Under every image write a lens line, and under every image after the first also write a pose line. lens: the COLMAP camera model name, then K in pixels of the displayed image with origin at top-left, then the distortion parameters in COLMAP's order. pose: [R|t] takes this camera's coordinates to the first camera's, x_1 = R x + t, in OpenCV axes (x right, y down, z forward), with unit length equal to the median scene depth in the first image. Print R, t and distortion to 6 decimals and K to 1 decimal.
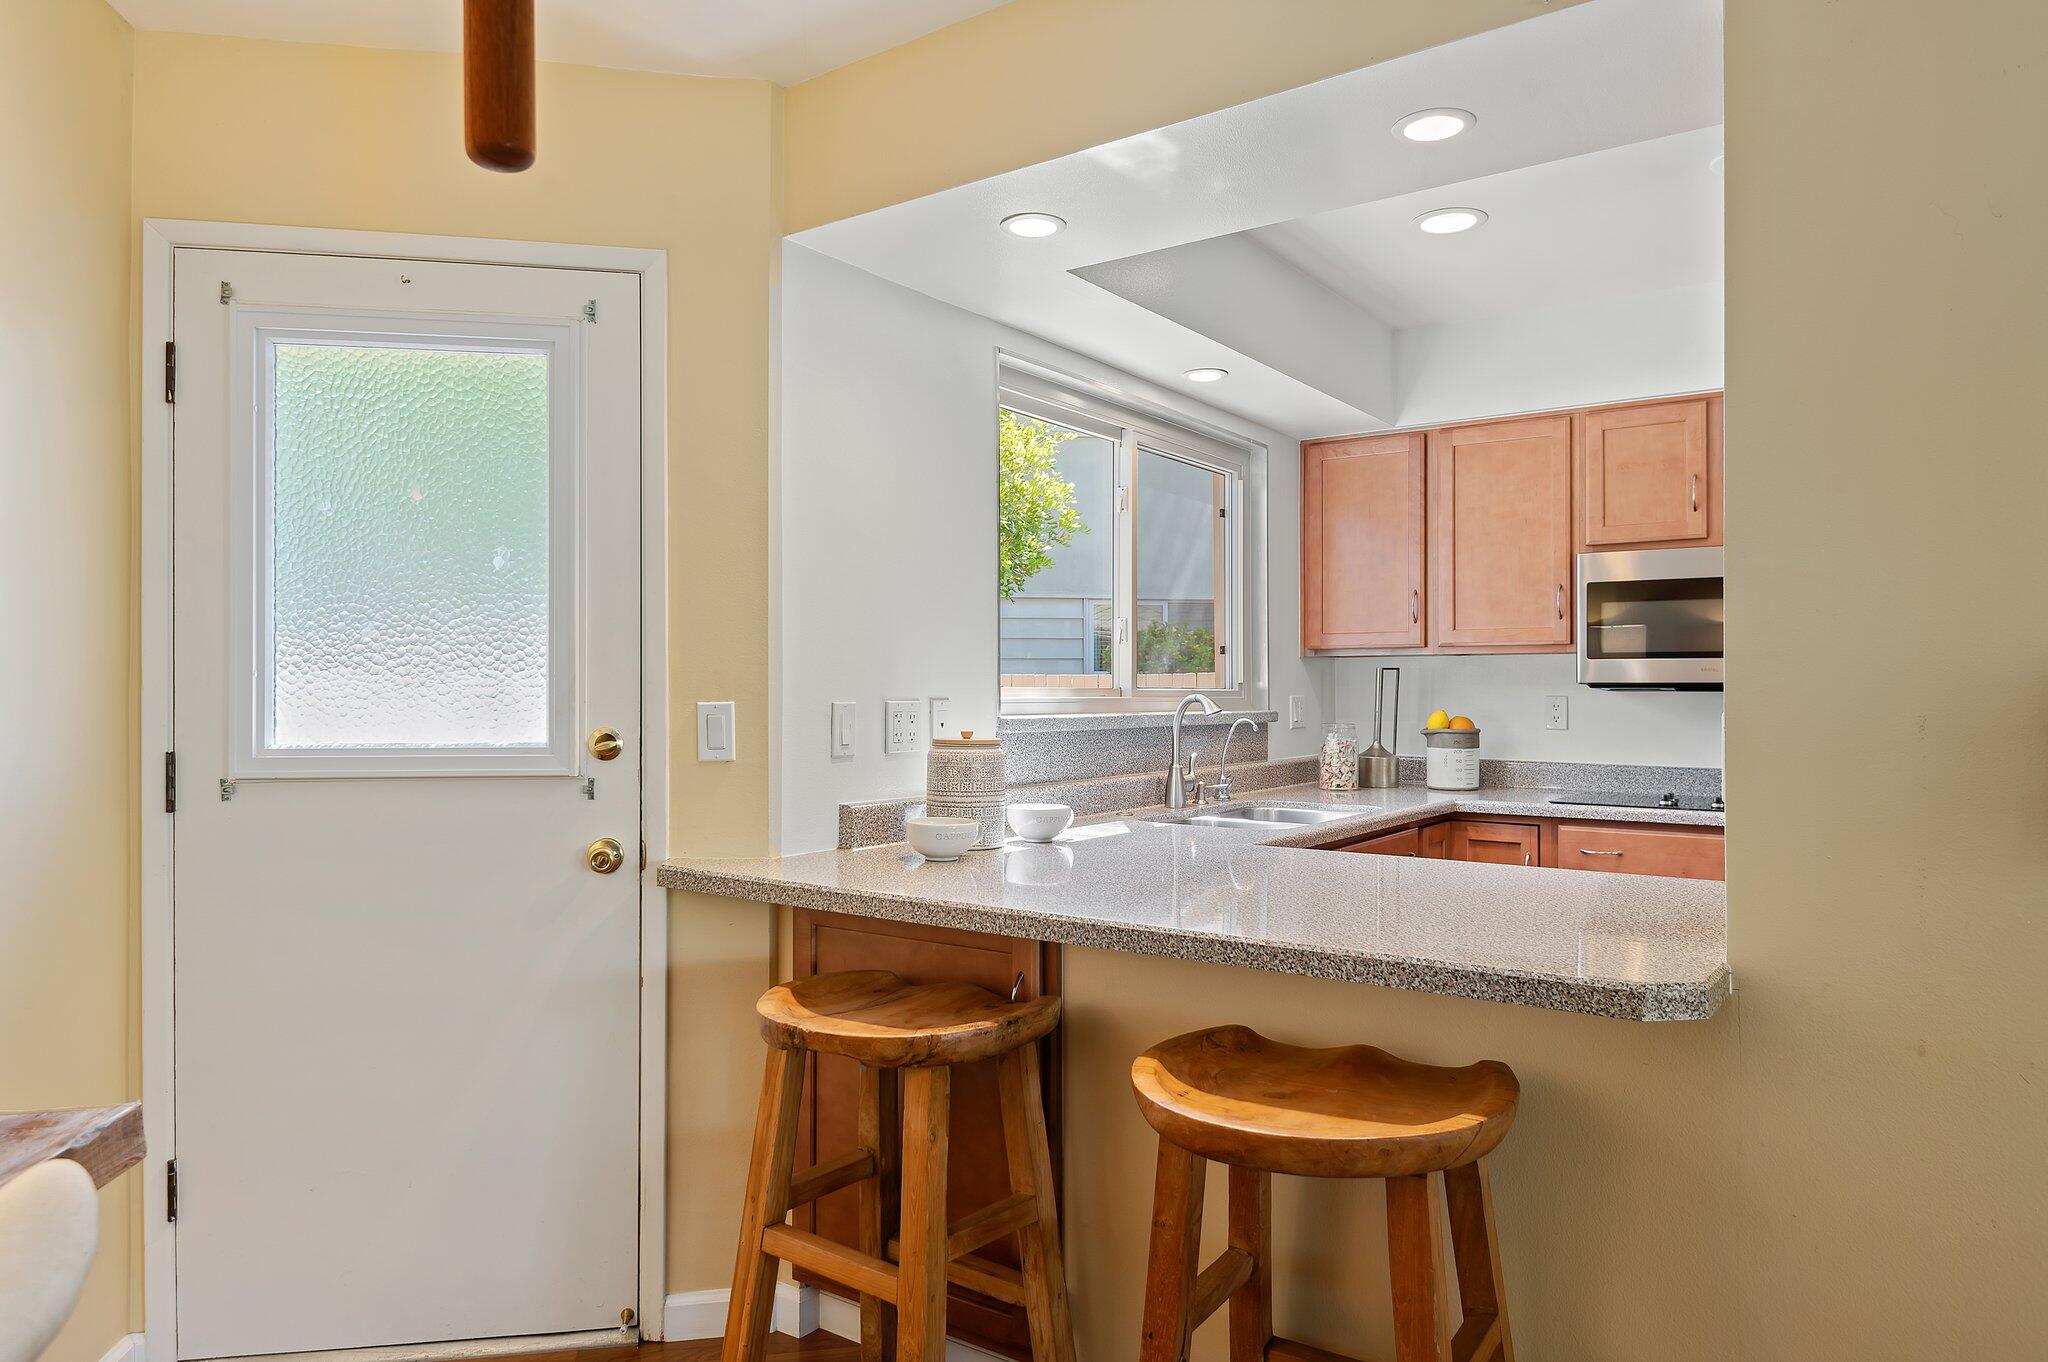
lens RADIAL K [[1253.9, 0, 1036.8], [0, 1253.9, 681.3], [0, 0, 1]] dist [0.030998, -0.008319]
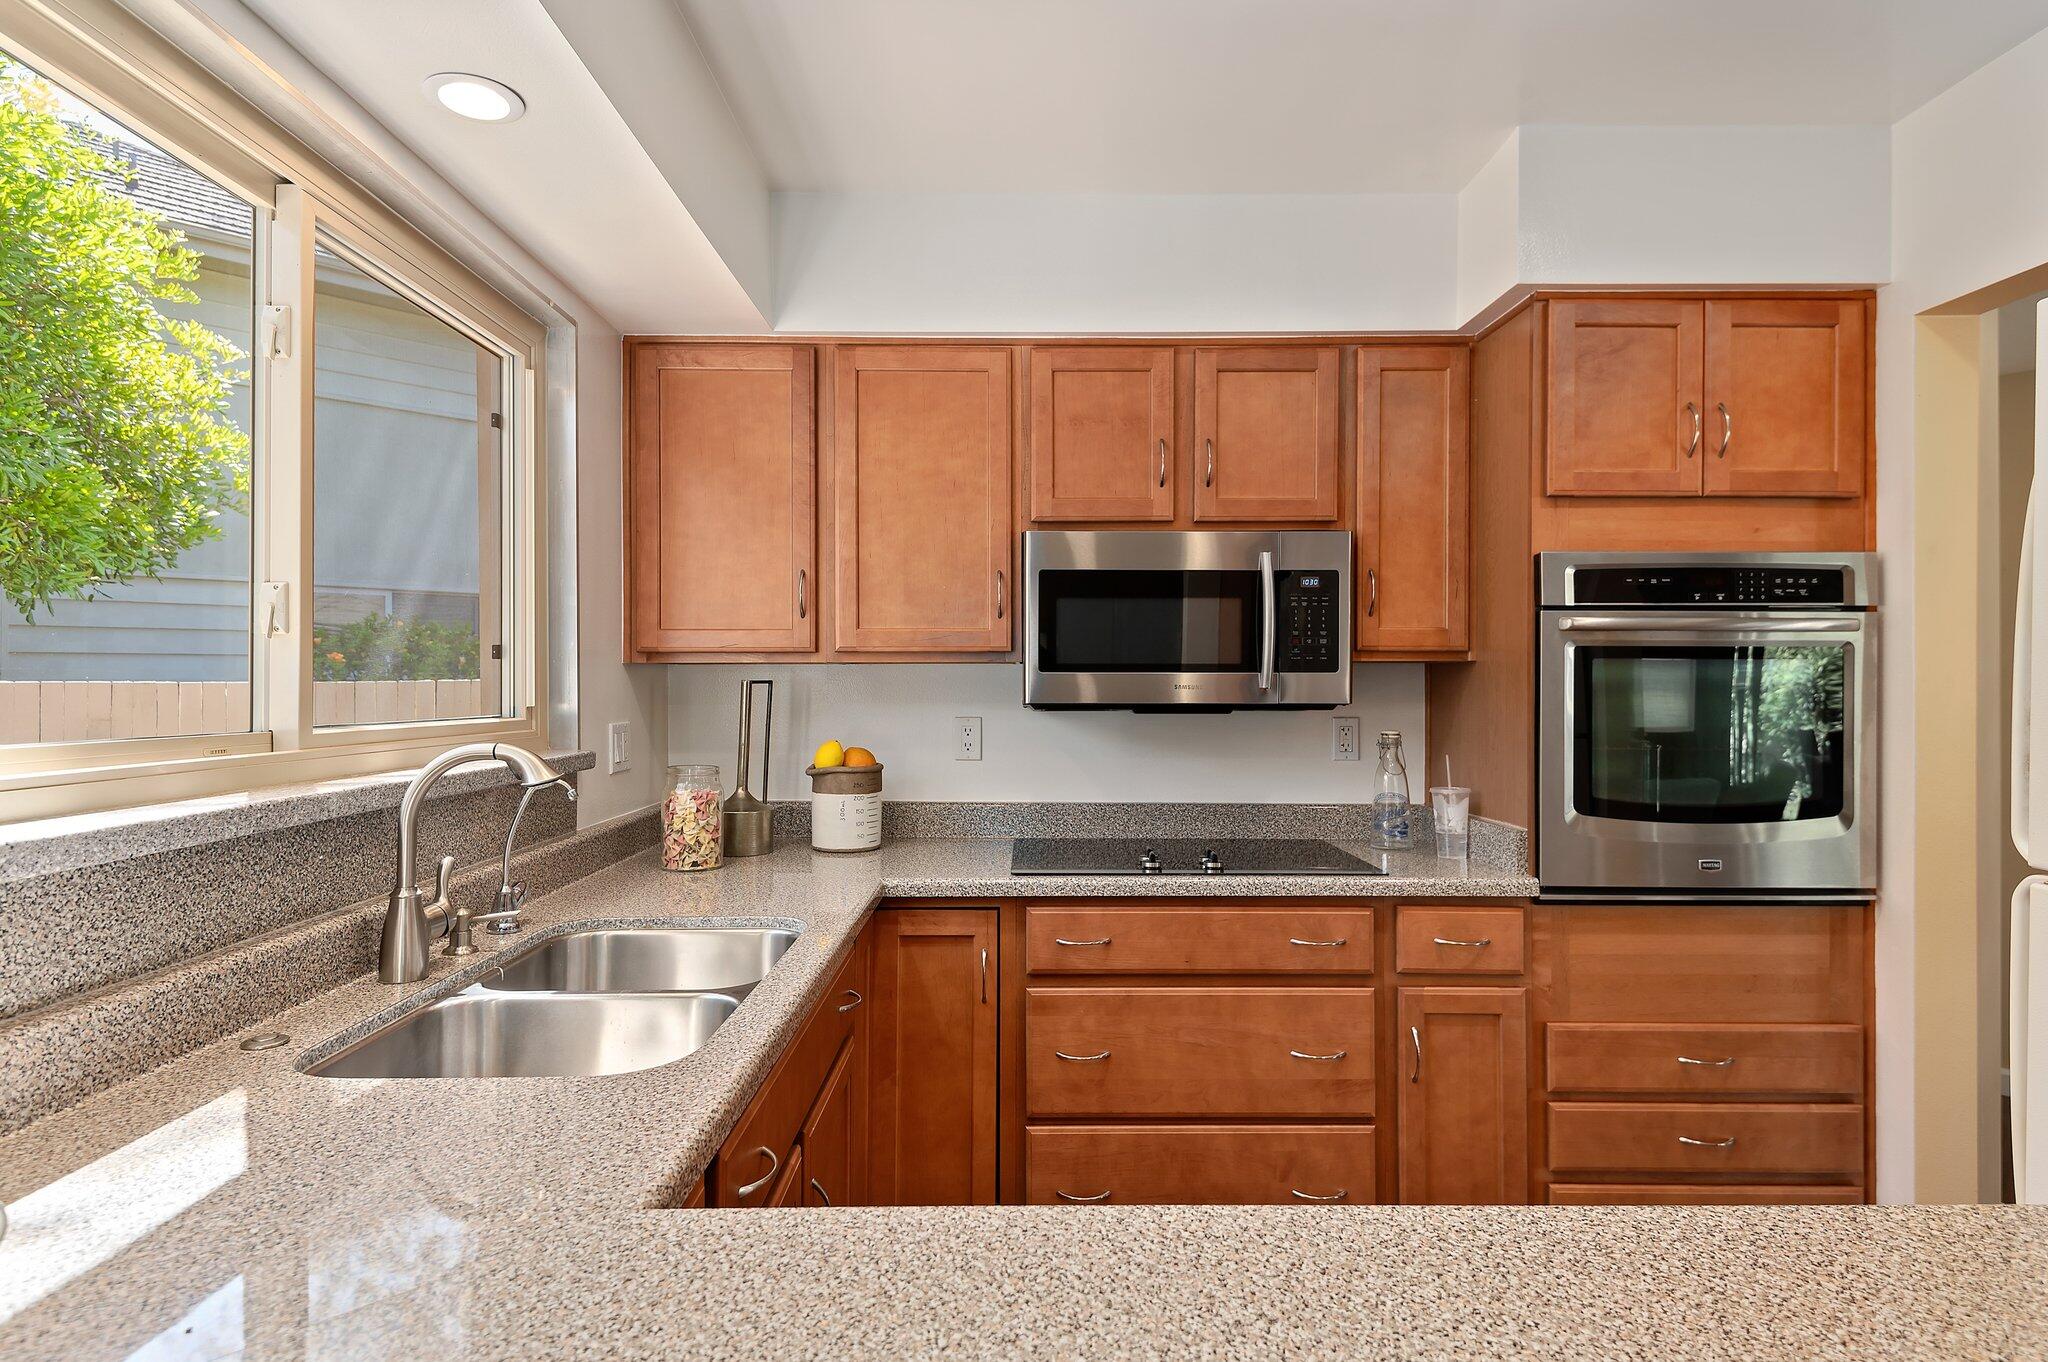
lens RADIAL K [[1134.8, 0, 1062.4], [0, 1134.8, 673.1], [0, 0, 1]] dist [0.021146, -0.011275]
pose [[0.804983, 0.003976, 0.593284, 0.043905], [-0.000893, 0.999985, -0.005490, -0.012097], [-0.593297, 0.003890, 0.804974, 0.410570]]
